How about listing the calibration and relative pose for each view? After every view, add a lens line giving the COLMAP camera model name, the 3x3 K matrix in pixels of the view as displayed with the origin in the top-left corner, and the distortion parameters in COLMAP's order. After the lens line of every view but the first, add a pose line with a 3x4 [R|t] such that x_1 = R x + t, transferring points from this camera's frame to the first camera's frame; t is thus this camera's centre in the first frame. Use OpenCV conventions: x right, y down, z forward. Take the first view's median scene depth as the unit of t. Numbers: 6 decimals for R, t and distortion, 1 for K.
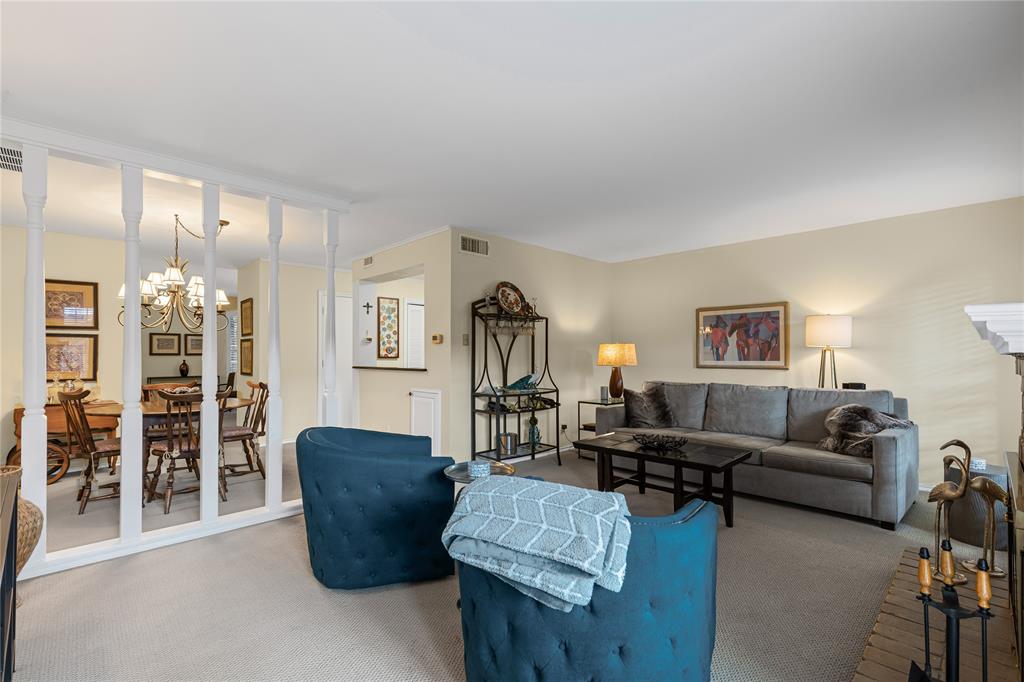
lens RADIAL K [[465.9, 0, 514.0], [0, 465.9, 348.1], [0, 0, 1]] dist [0.006019, -0.000870]
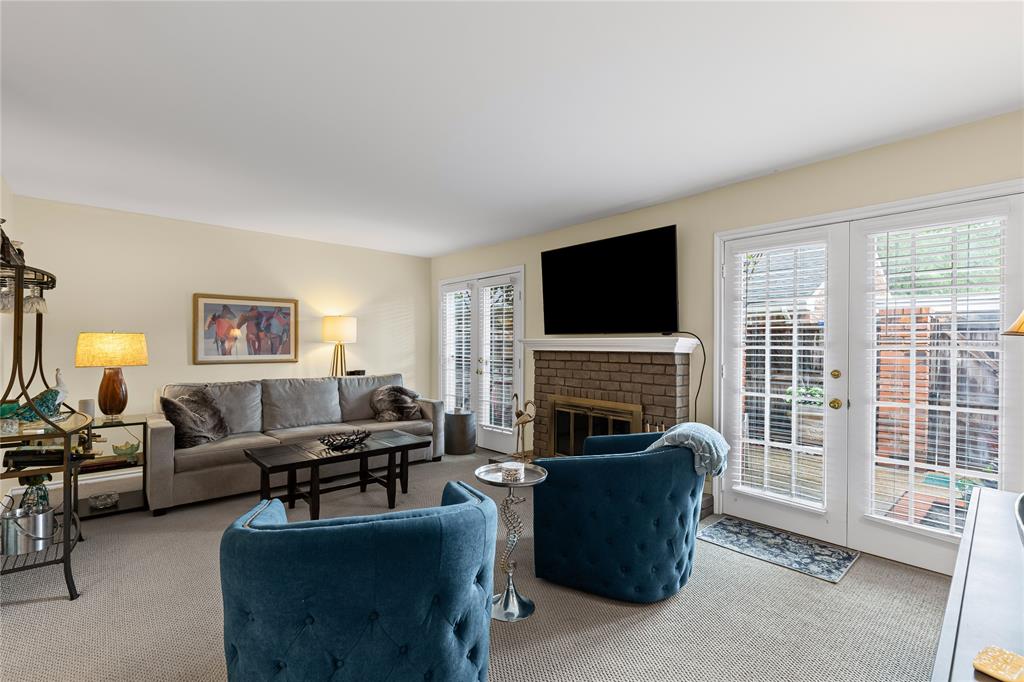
lens RADIAL K [[465.9, 0, 514.8], [0, 465.9, 346.0], [0, 0, 1]] dist [0.006019, -0.000870]
pose [[0.027434, 0.002496, 0.999621, -0.486133], [-0.017753, 0.999840, -0.002009, 0.001161], [-0.999466, -0.017691, 0.027473, 0.463880]]
